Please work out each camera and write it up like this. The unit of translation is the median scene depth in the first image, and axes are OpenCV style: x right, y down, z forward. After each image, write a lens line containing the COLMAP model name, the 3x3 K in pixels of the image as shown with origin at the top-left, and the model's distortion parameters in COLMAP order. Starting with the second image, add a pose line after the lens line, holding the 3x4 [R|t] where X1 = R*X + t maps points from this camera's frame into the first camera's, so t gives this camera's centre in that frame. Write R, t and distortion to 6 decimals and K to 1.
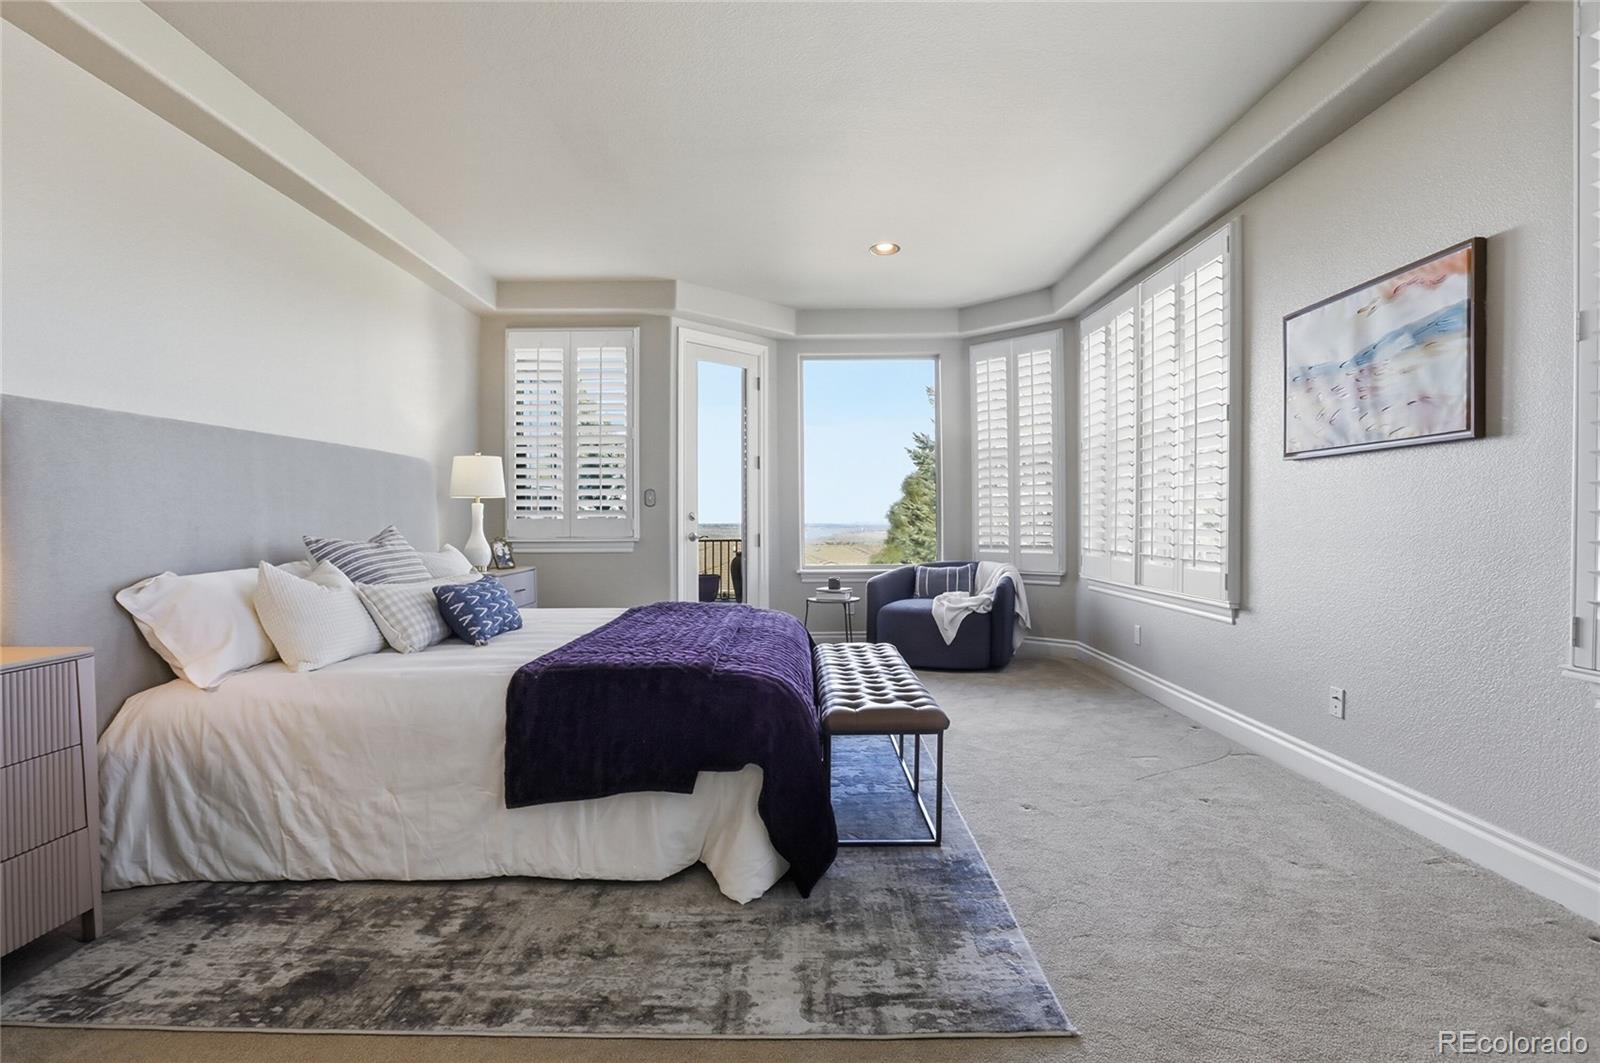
lens RADIAL K [[732.1, 0, 815.1], [0, 732.1, 527.4], [0, 0, 1]] dist [-0.043862, 0.013206]
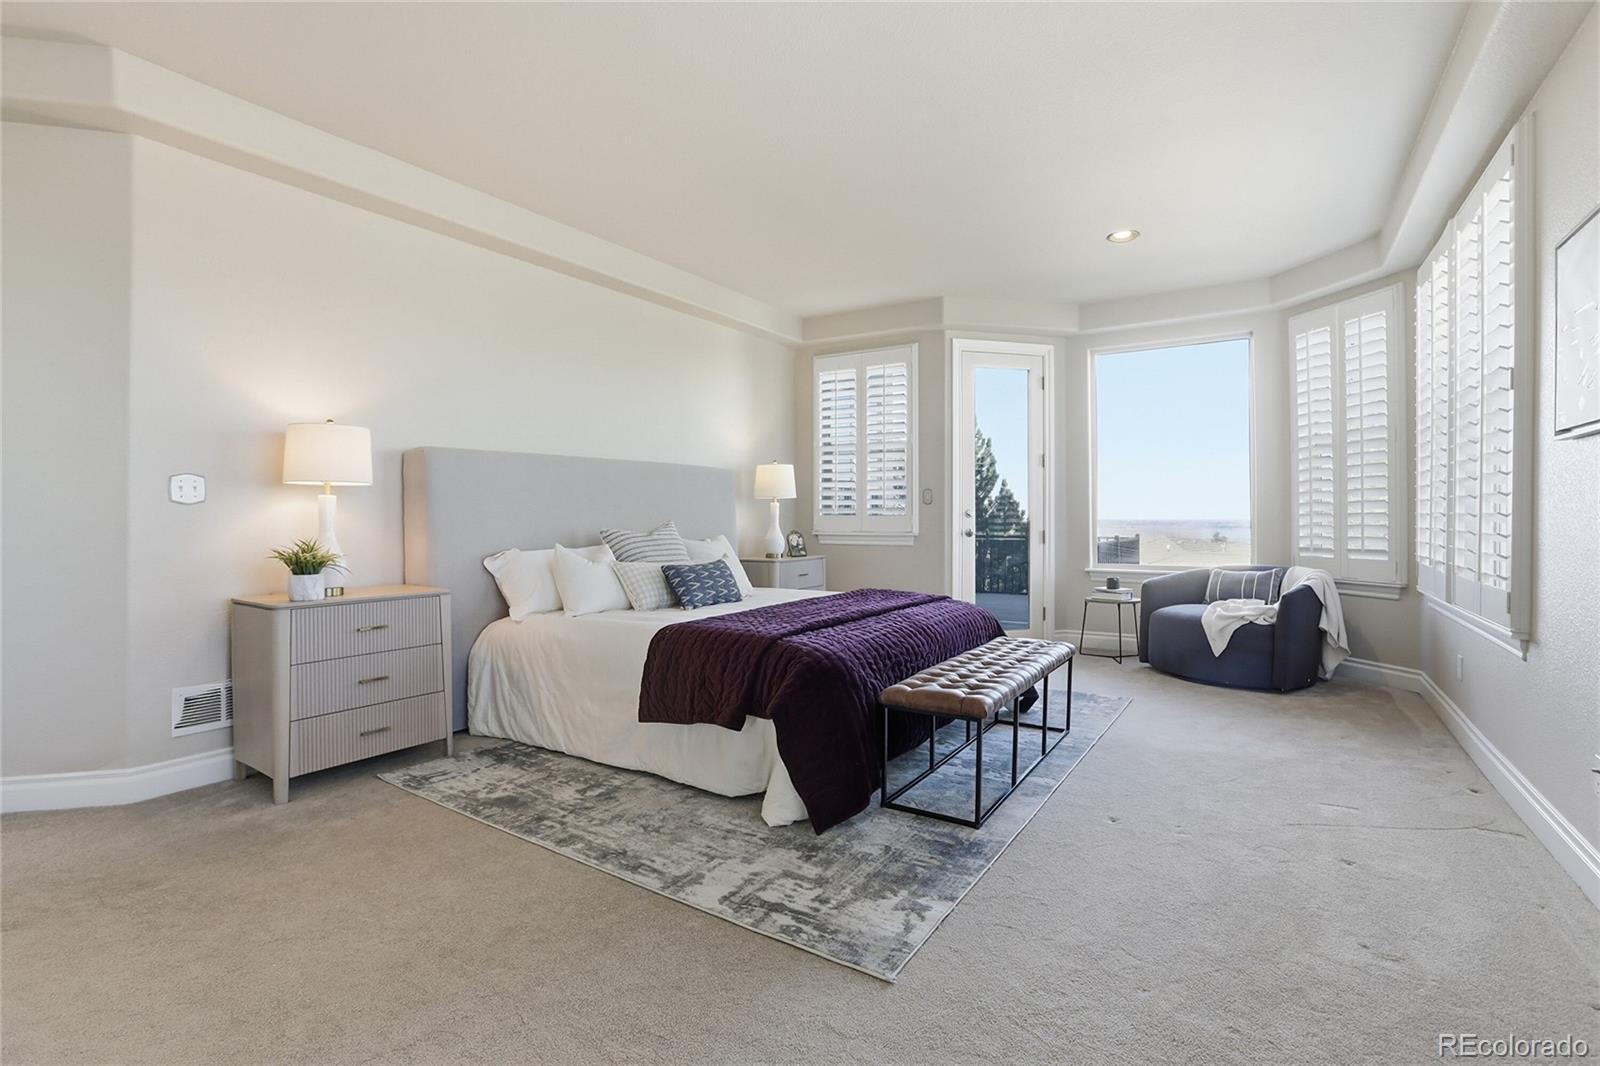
lens RADIAL K [[732.1, 0, 841.5], [0, 732.1, 511.5], [0, 0, 1]] dist [-0.043862, 0.013206]
pose [[0.847720, 0.001226, -0.530442, 0.587705], [-0.008524, 0.999900, -0.011311, -0.009981], [0.530375, 0.014110, 0.847645, -0.006402]]
